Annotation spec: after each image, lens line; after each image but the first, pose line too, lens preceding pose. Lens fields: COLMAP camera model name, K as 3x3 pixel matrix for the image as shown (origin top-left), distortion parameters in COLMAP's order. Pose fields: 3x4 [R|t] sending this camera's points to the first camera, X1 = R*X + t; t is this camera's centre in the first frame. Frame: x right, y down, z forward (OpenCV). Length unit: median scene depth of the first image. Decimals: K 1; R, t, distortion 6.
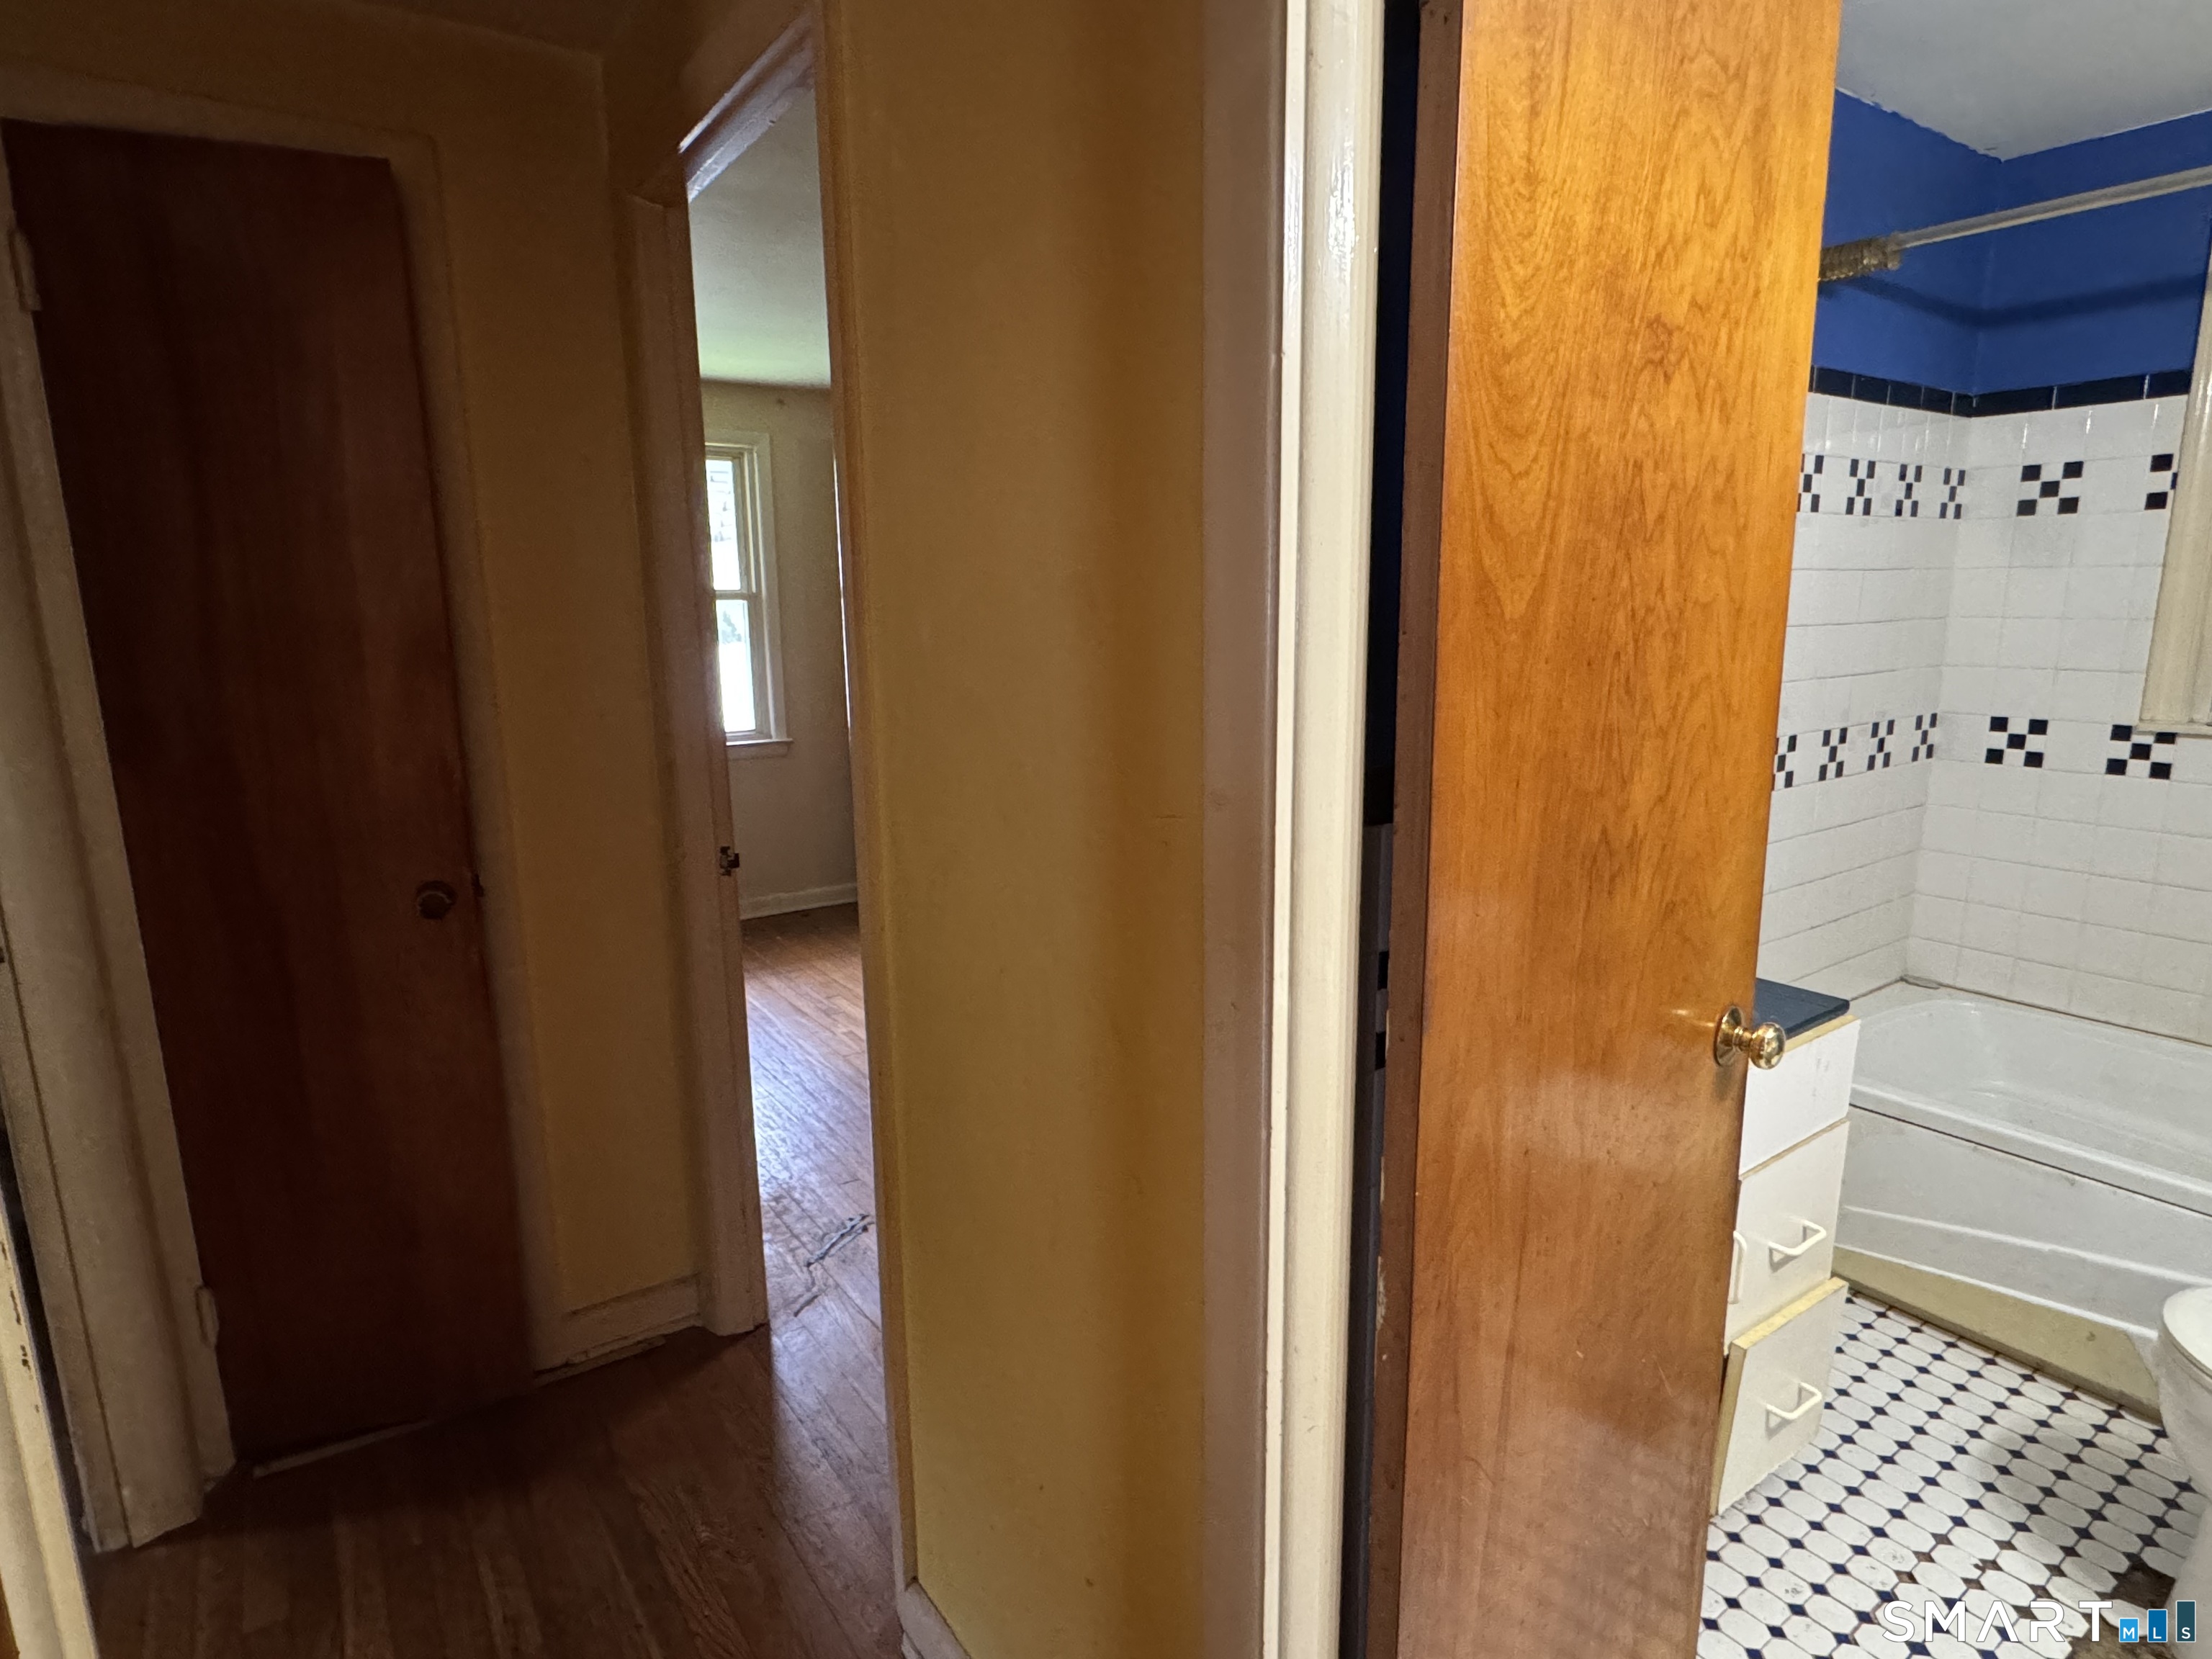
lens RADIAL K [[1188.8, 0, 1086.1], [0, 1188.8, 833.1], [0, 0, 1]] dist [-0.002759, 0.000448]
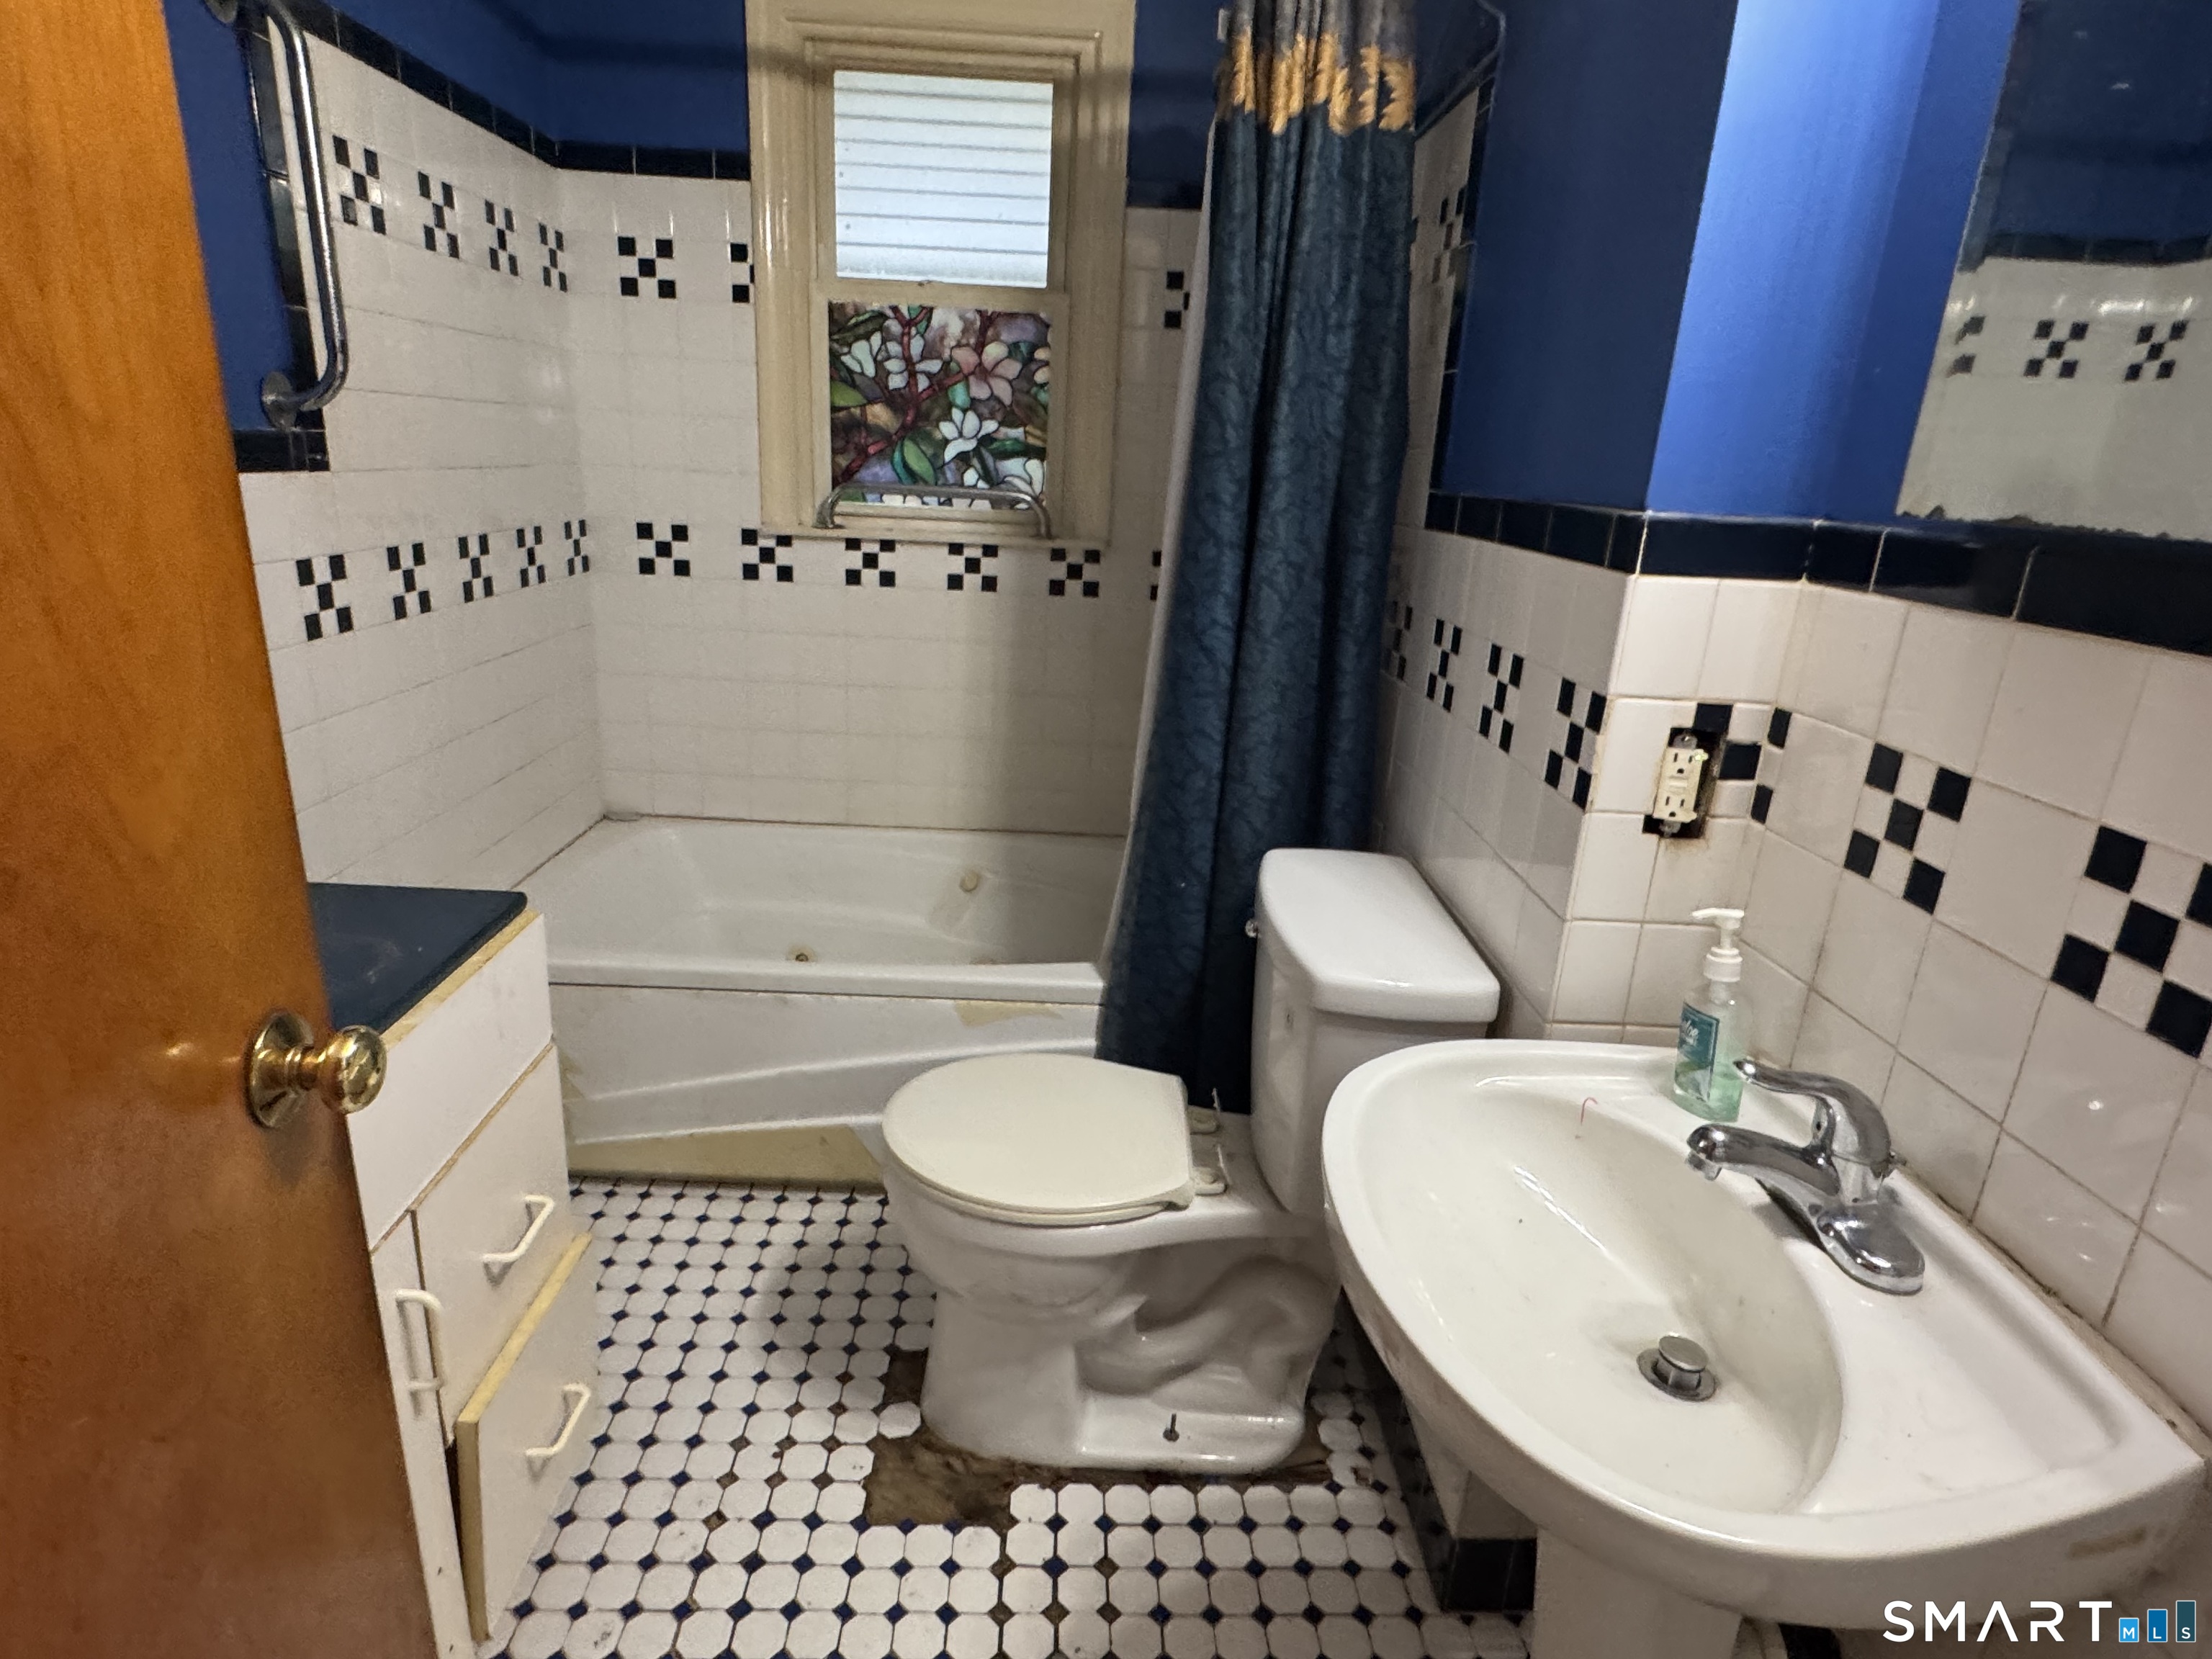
lens RADIAL K [[1188.8, 0, 1094.6], [0, 1188.8, 836.5], [0, 0, 1]] dist [-0.002759, 0.000448]
pose [[0.542118, -0.213220, 0.812801, 0.207988], [0.102405, 0.976826, 0.187946, 0.004744], [-0.834039, -0.018654, 0.551390, 0.256654]]
